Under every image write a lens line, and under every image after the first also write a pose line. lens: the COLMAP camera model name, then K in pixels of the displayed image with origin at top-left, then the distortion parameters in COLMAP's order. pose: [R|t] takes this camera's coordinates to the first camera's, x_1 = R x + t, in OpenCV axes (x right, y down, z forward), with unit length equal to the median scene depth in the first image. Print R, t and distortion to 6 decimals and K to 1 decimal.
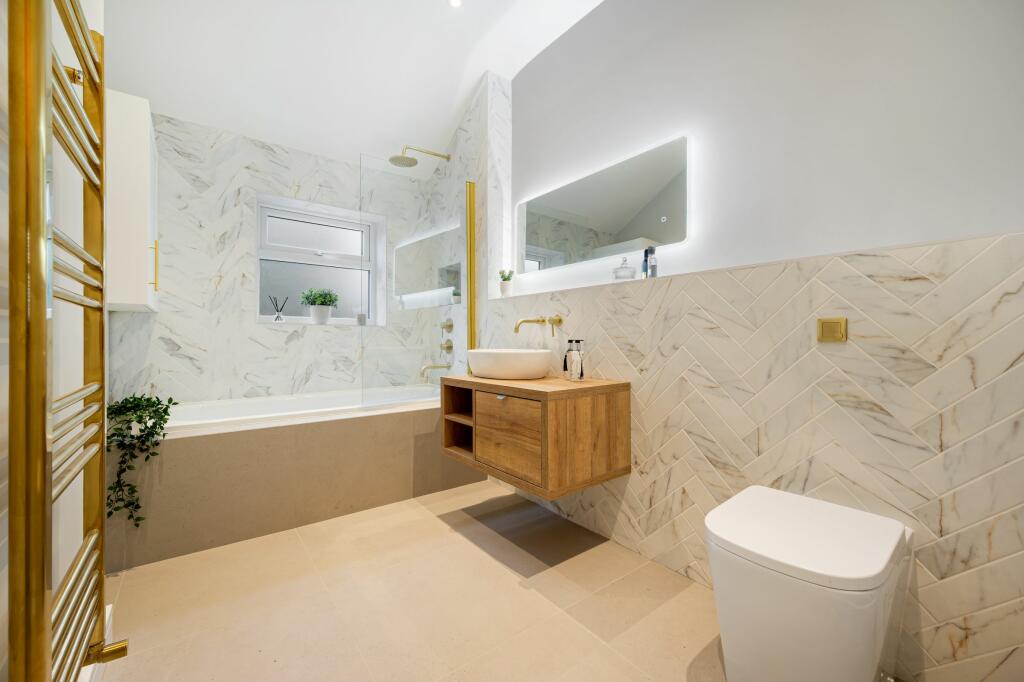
lens RADIAL K [[393.0, 0, 508.8], [0, 393.0, 343.8], [0, 0, 1]] dist [-0.001342, -0.000003]
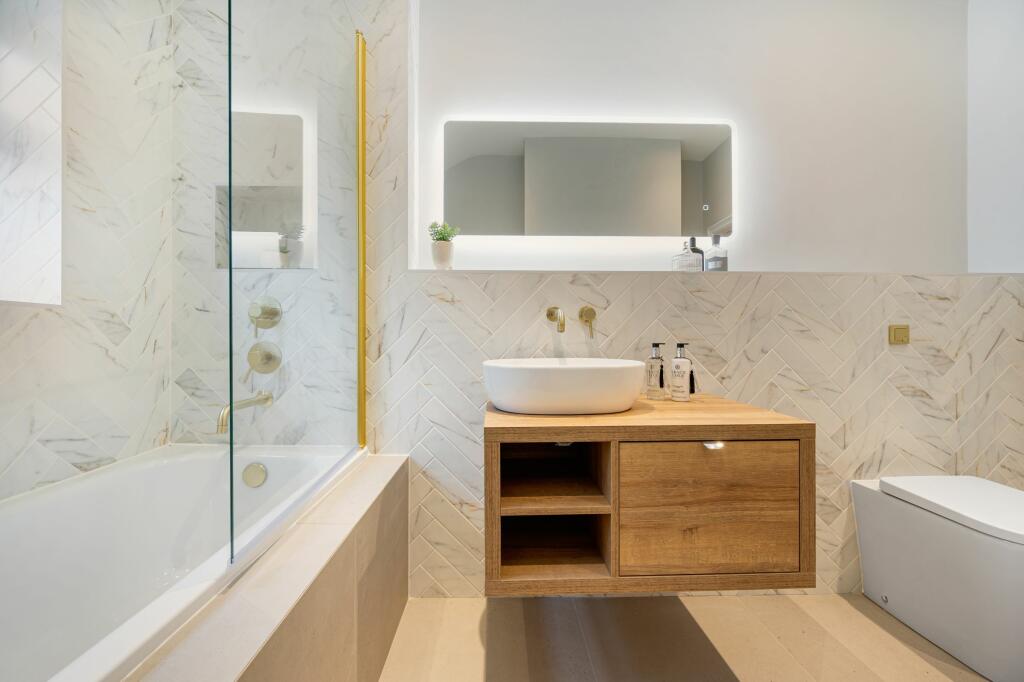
lens RADIAL K [[393.0, 0, 508.8], [0, 393.0, 343.8], [0, 0, 1]] dist [-0.001342, -0.000003]
pose [[0.605386, -0.005830, 0.795911, -0.674832], [0.009264, 0.999957, 0.000278, -0.013409], [-0.795878, 0.007205, 0.605414, 0.928879]]
